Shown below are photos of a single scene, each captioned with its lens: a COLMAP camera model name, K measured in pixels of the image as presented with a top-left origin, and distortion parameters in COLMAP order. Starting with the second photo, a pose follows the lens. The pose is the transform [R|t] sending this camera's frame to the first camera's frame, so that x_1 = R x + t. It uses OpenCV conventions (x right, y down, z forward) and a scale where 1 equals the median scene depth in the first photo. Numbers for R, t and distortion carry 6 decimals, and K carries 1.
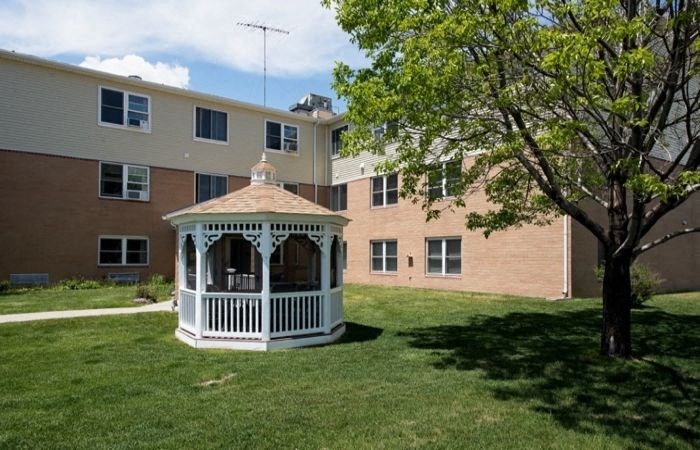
lens RADIAL K [[462.9, 0, 329.9], [0, 462.9, 250.9], [0, 0, 1]] dist [0.034940, -0.000090]
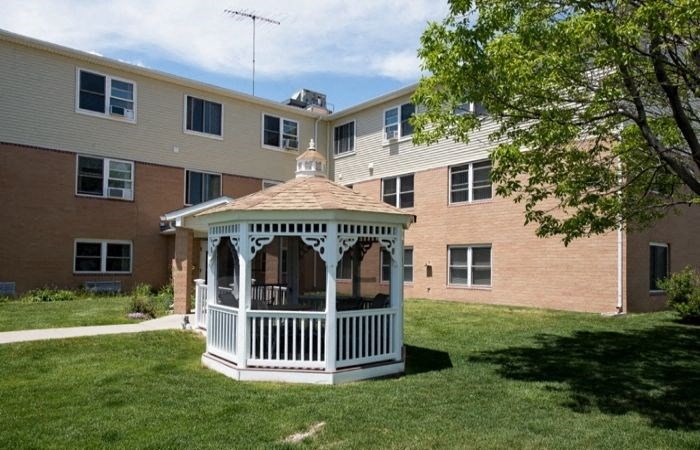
lens RADIAL K [[481.1, 0, 333.9], [0, 481.1, 253.4], [0, 0, 1]] dist [0.026775, -0.001295]
pose [[0.997818, 0.009243, 0.065374, -0.108449], [-0.008541, 0.999903, -0.011013, 0.000343], [-0.065469, 0.010430, 0.997800, 0.100672]]
